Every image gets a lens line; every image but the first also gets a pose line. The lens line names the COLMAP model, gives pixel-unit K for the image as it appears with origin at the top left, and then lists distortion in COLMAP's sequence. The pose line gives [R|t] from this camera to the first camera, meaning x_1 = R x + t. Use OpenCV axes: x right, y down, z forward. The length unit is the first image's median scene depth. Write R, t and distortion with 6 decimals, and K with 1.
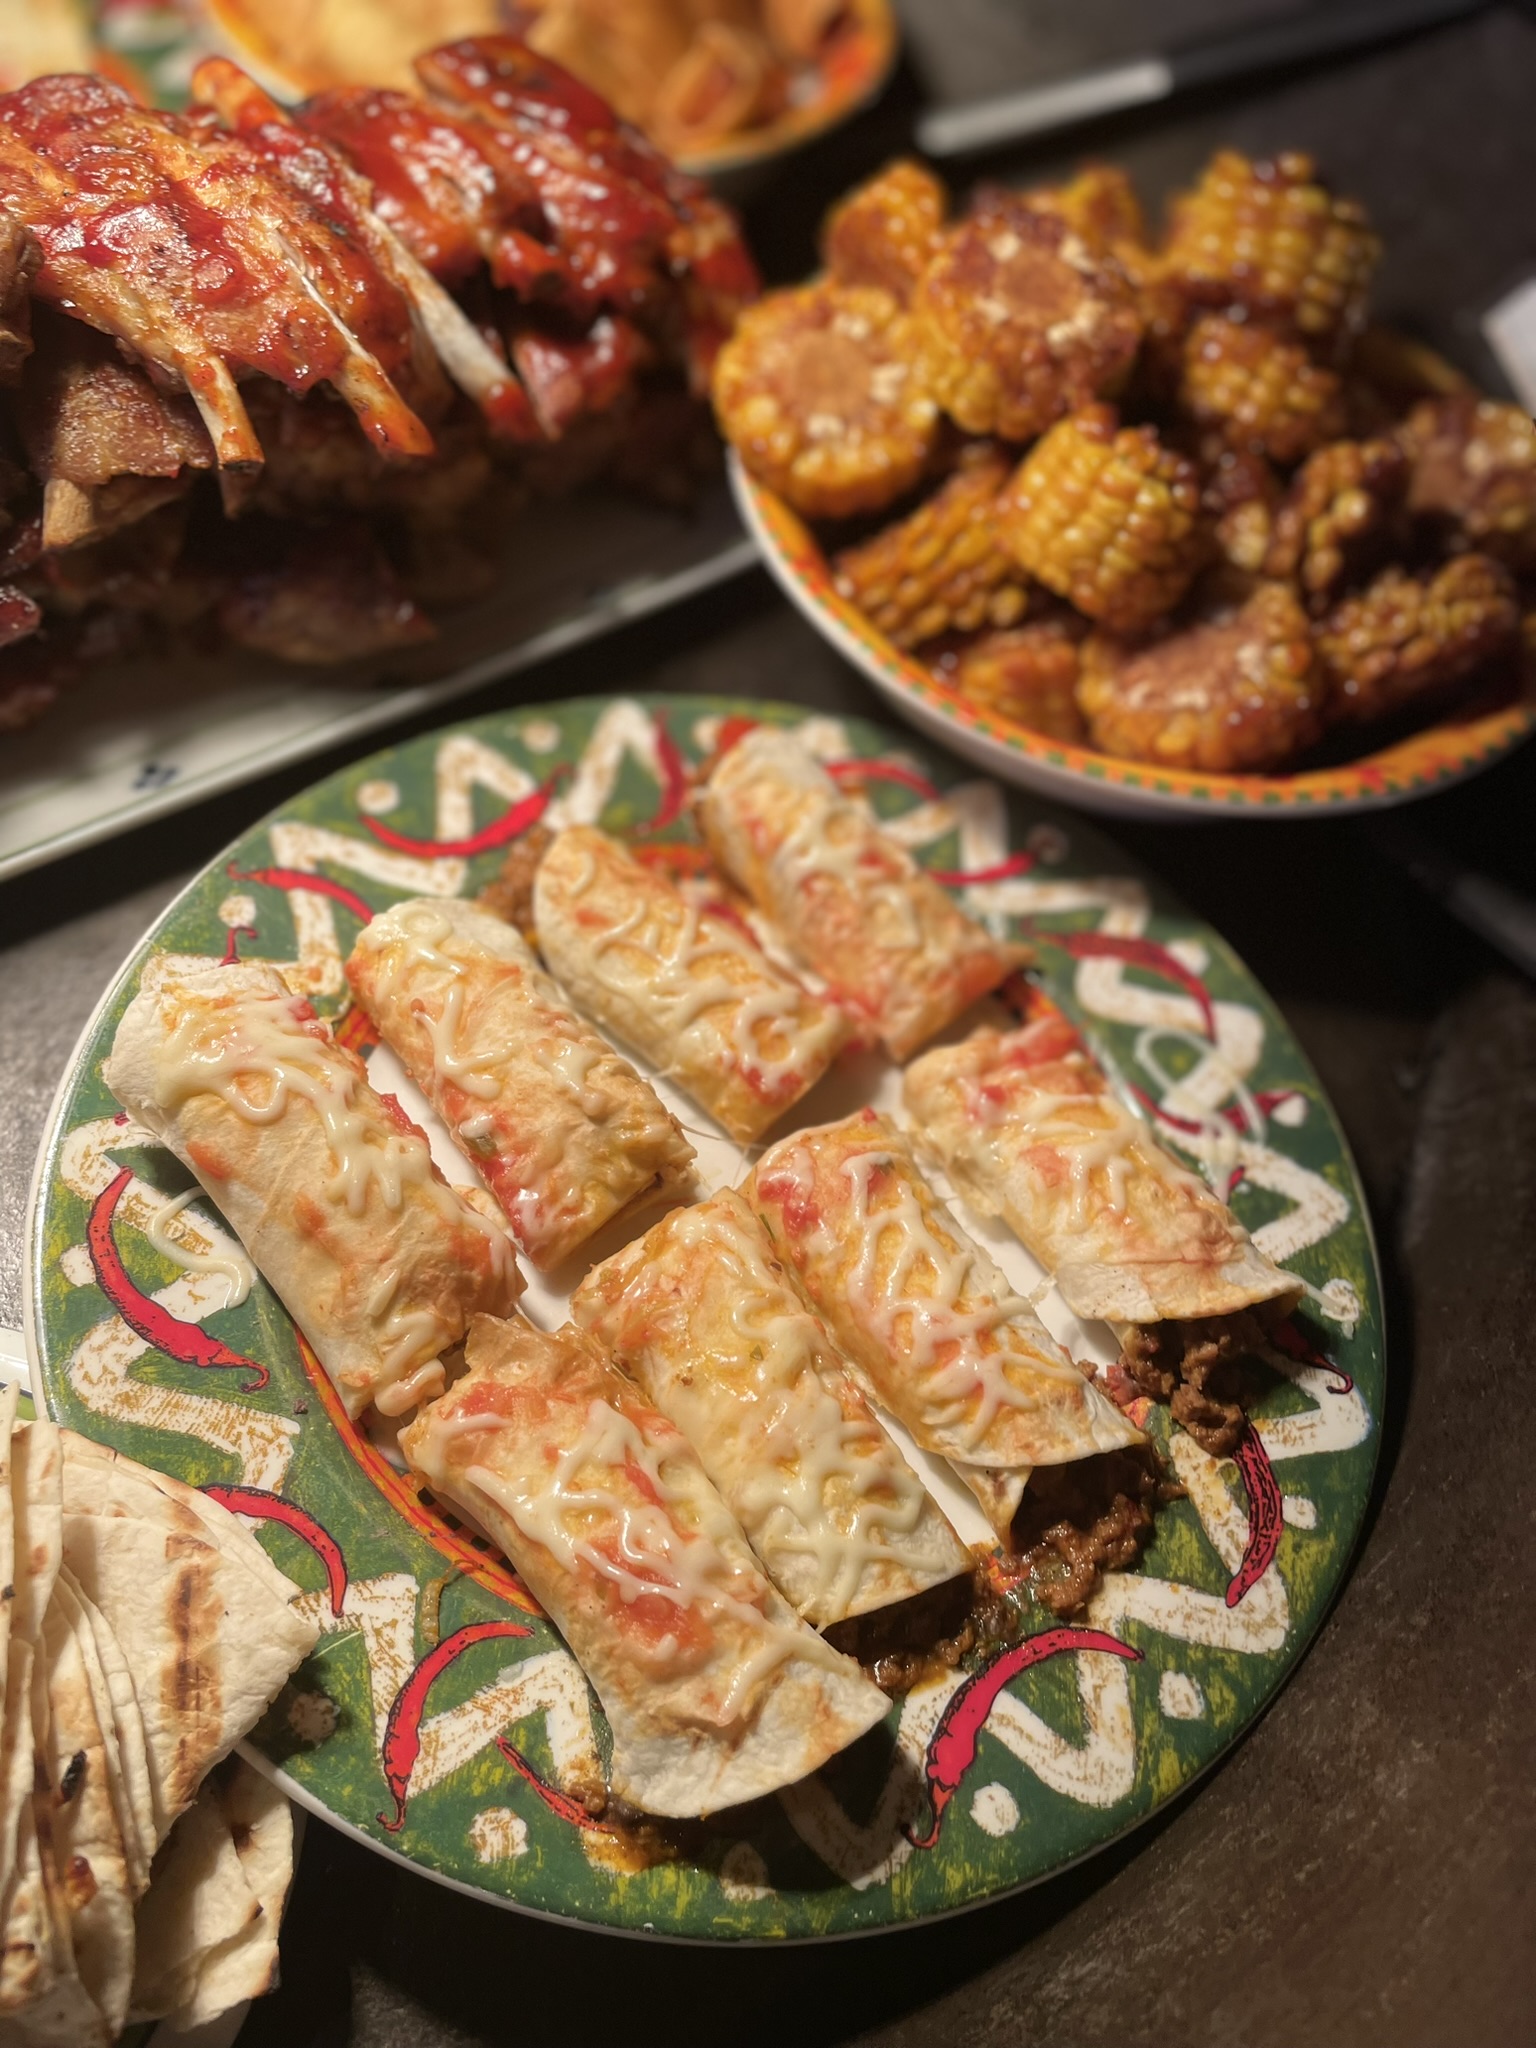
lens RADIAL K [[1535.8, 0, 771.3], [0, 1535.8, 1030.8], [0, 0, 1]] dist [0.012881, -0.014974]
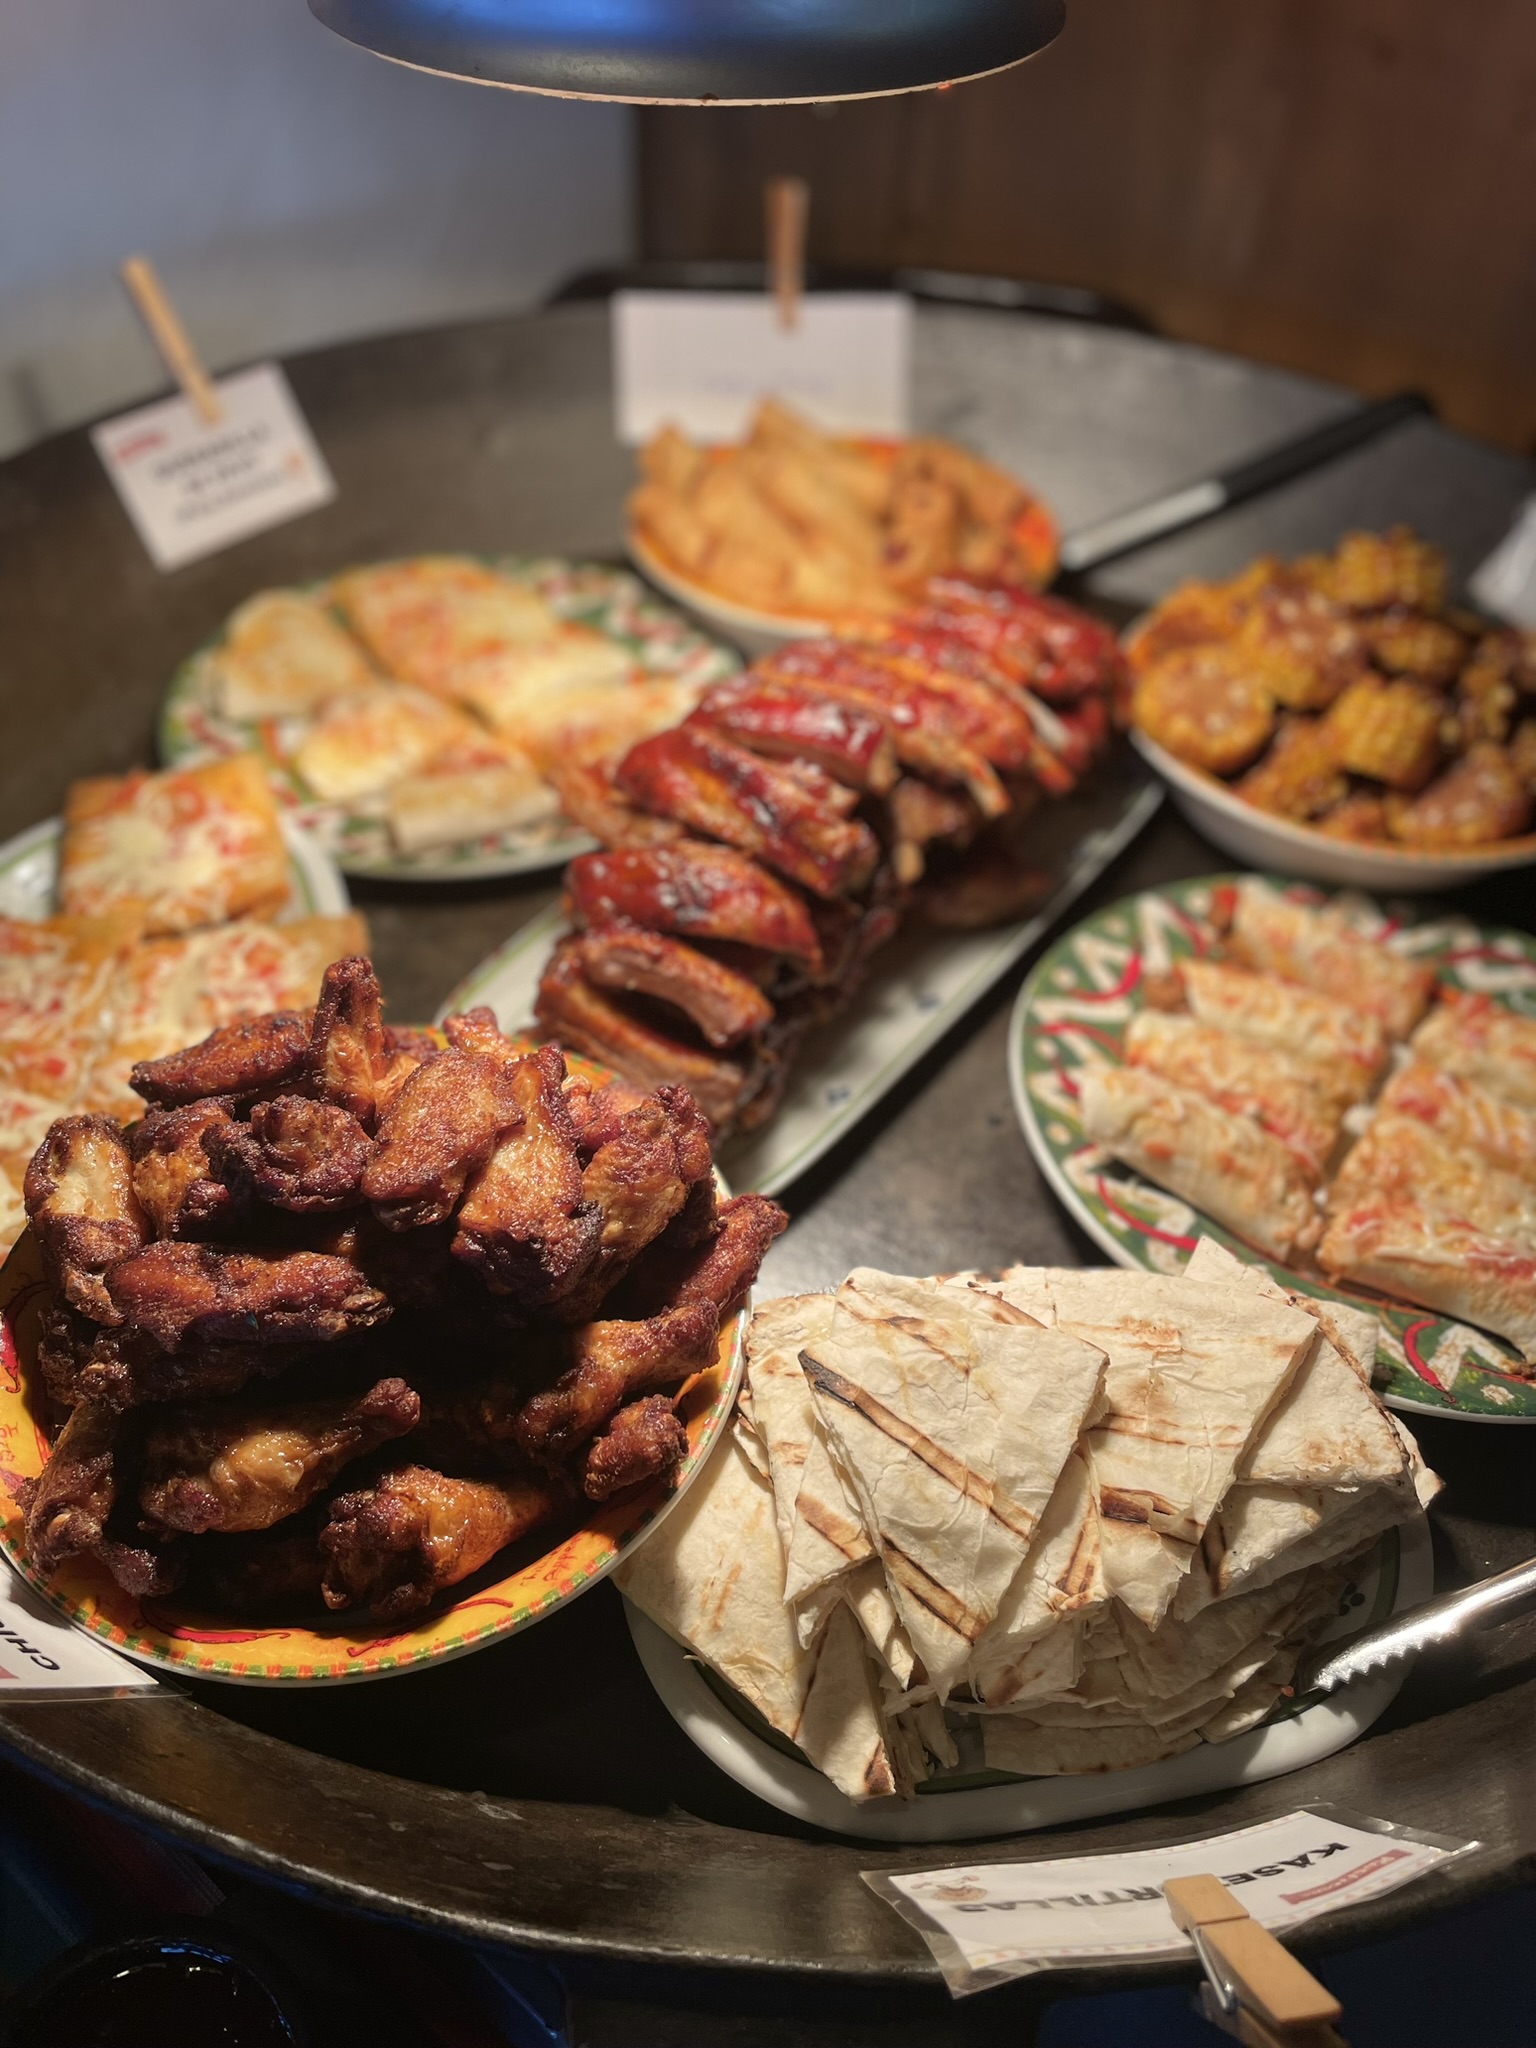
lens RADIAL K [[1535.8, 0, 762.0], [0, 1535.8, 1020.3], [0, 0, 1]] dist [0.012881, -0.014974]
pose [[0.956454, -0.261720, 0.129225, -0.859607], [0.282287, 0.942007, -0.181486, 0.115815], [-0.074232, 0.210061, 0.974866, -0.680357]]
